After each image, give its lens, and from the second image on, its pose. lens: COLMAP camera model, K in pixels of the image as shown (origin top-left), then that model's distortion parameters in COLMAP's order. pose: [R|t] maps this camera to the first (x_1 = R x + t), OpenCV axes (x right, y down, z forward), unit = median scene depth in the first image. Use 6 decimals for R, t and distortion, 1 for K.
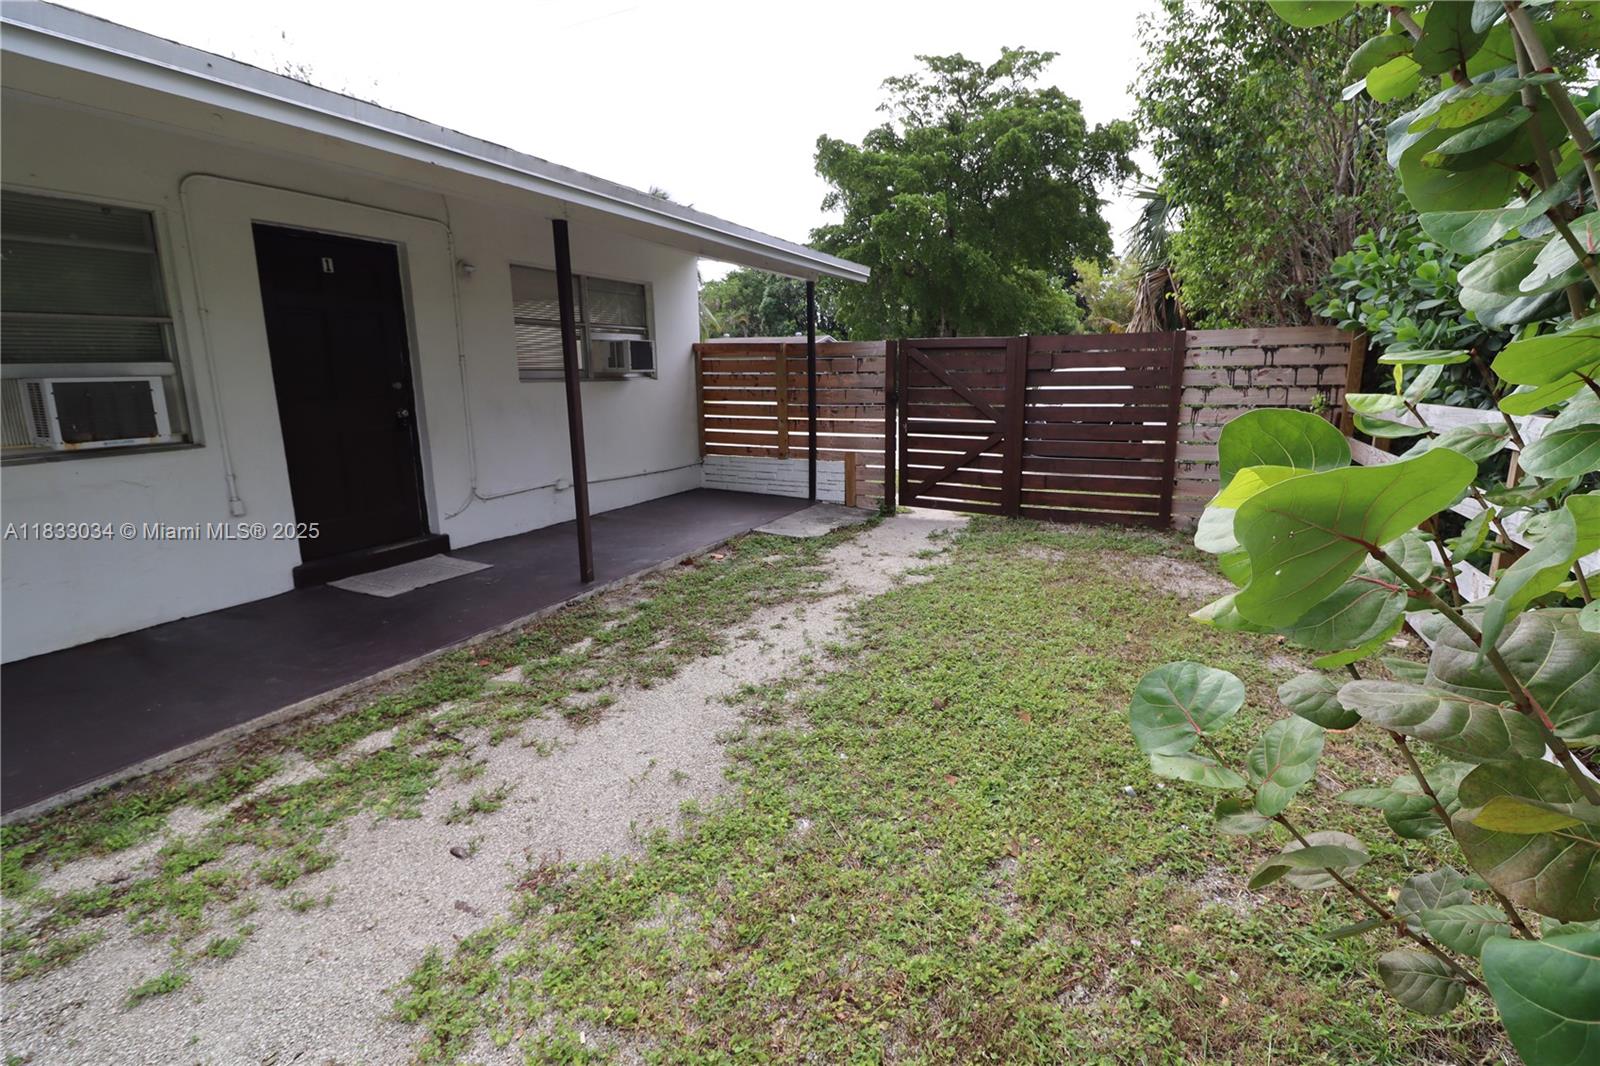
lens RADIAL K [[740.7, 0, 799.8], [0, 740.7, 530.1], [0, 0, 1]] dist [-0.000823, -0.012483]
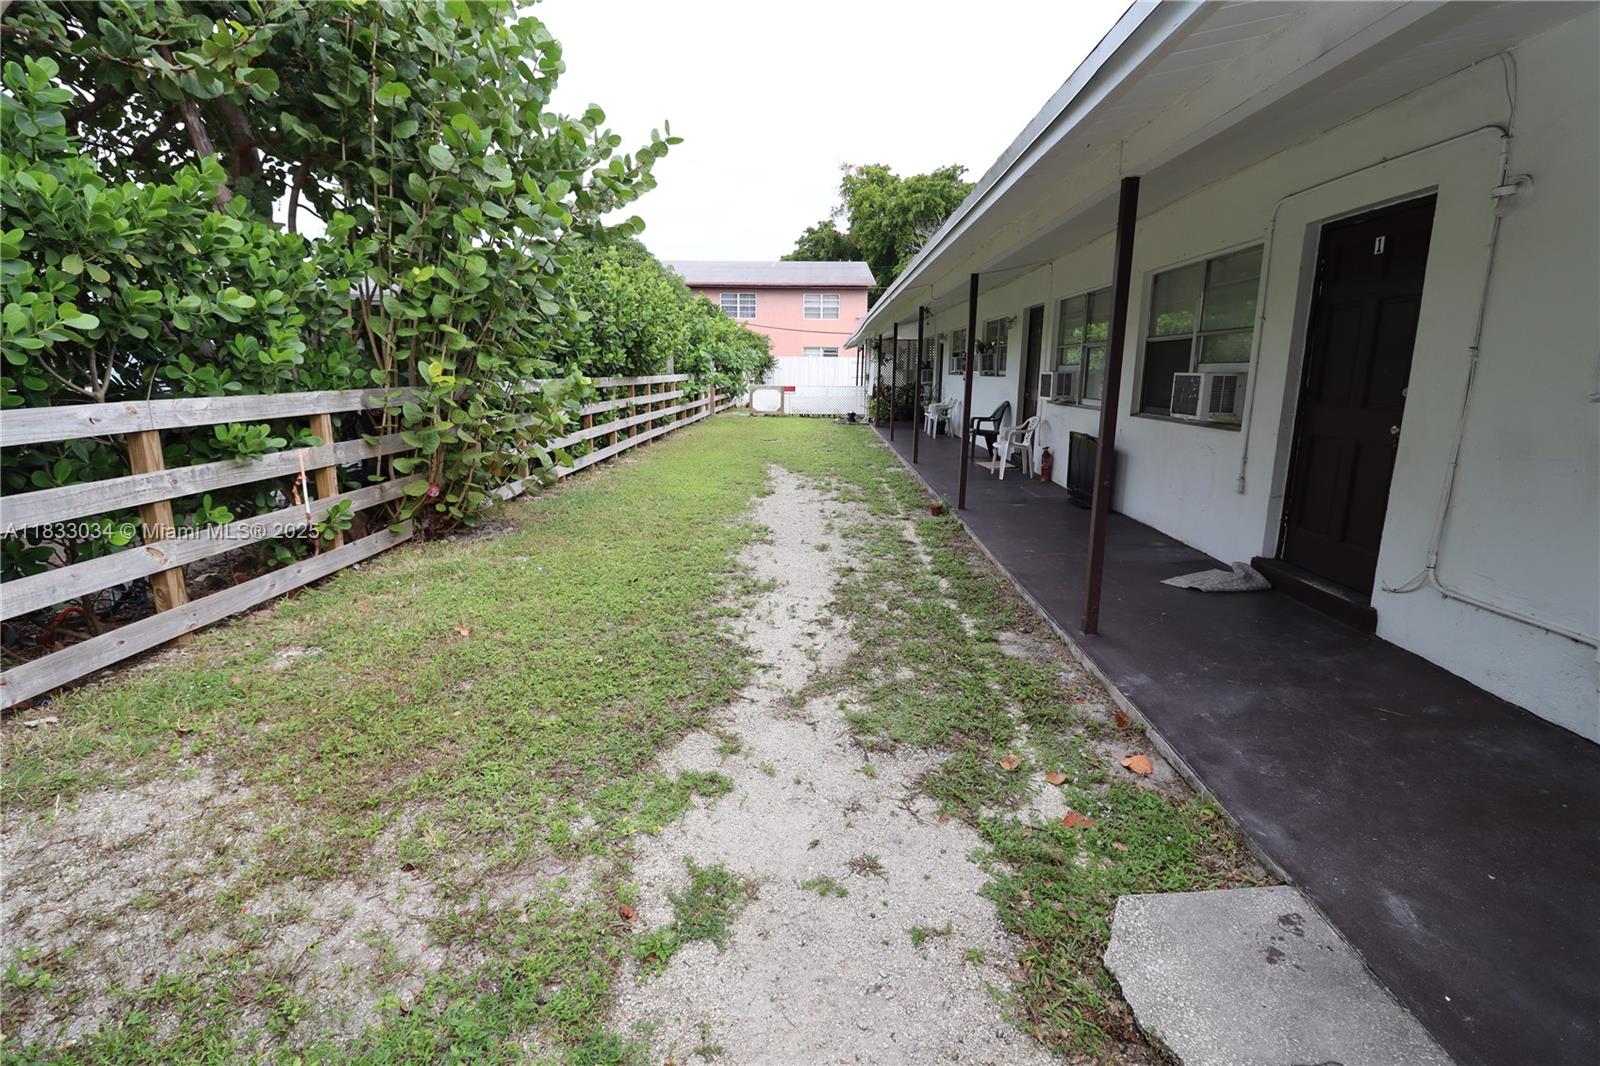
lens RADIAL K [[740.7, 0, 807.7], [0, 740.7, 537.8], [0, 0, 1]] dist [-0.000823, -0.012483]
pose [[-0.900497, 0.086029, -0.426267, 0.313333], [-0.105851, 0.907390, 0.406742, -0.312402], [0.421782, 0.411391, -0.807996, 1.460840]]
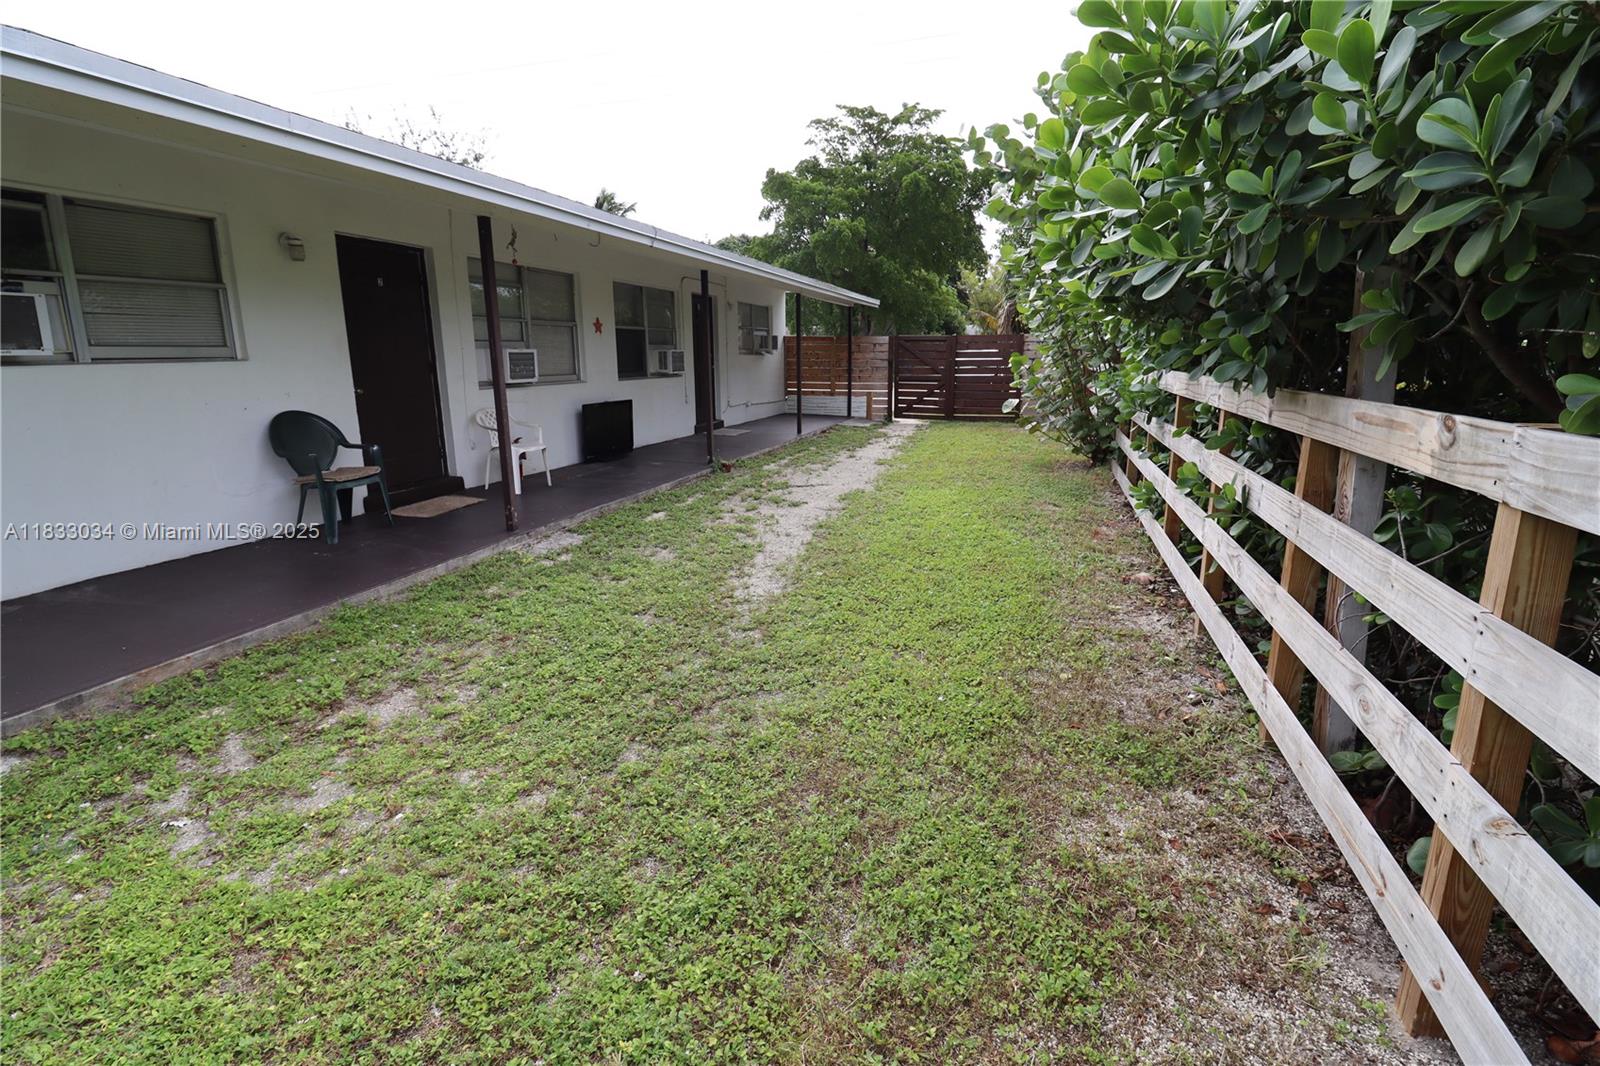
lens RADIAL K [[740.7, 0, 801.2], [0, 740.7, 535.8], [0, 0, 1]] dist [-0.000823, -0.012483]
pose [[0.988276, -0.037009, 0.148126, -0.142333], [0.032864, 0.998999, 0.030340, 0.072806], [-0.149101, -0.025116, 0.988503, -0.322577]]
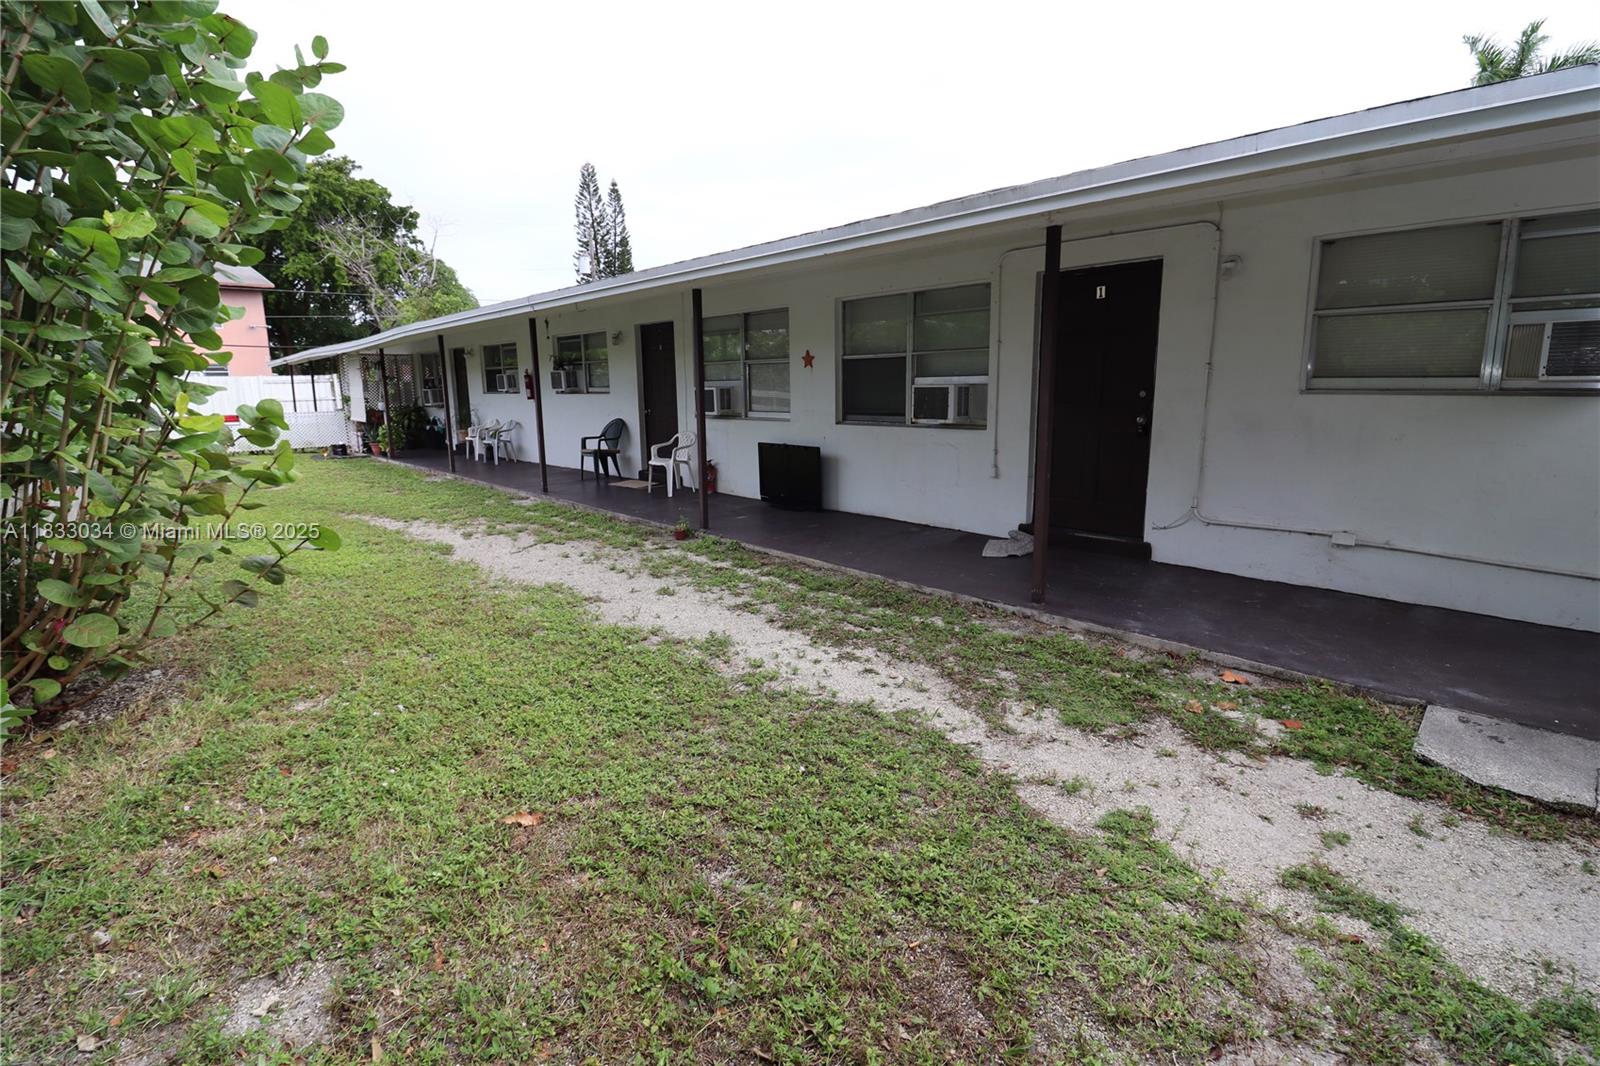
lens RADIAL K [[740.7, 0, 833.6], [0, 740.7, 530.3], [0, 0, 1]] dist [-0.000823, -0.012483]
pose [[-0.336156, 0.179070, -0.924626, 0.647933], [-0.197933, 0.946399, 0.255247, -0.204509], [0.920772, 0.268816, -0.282694, 0.992210]]
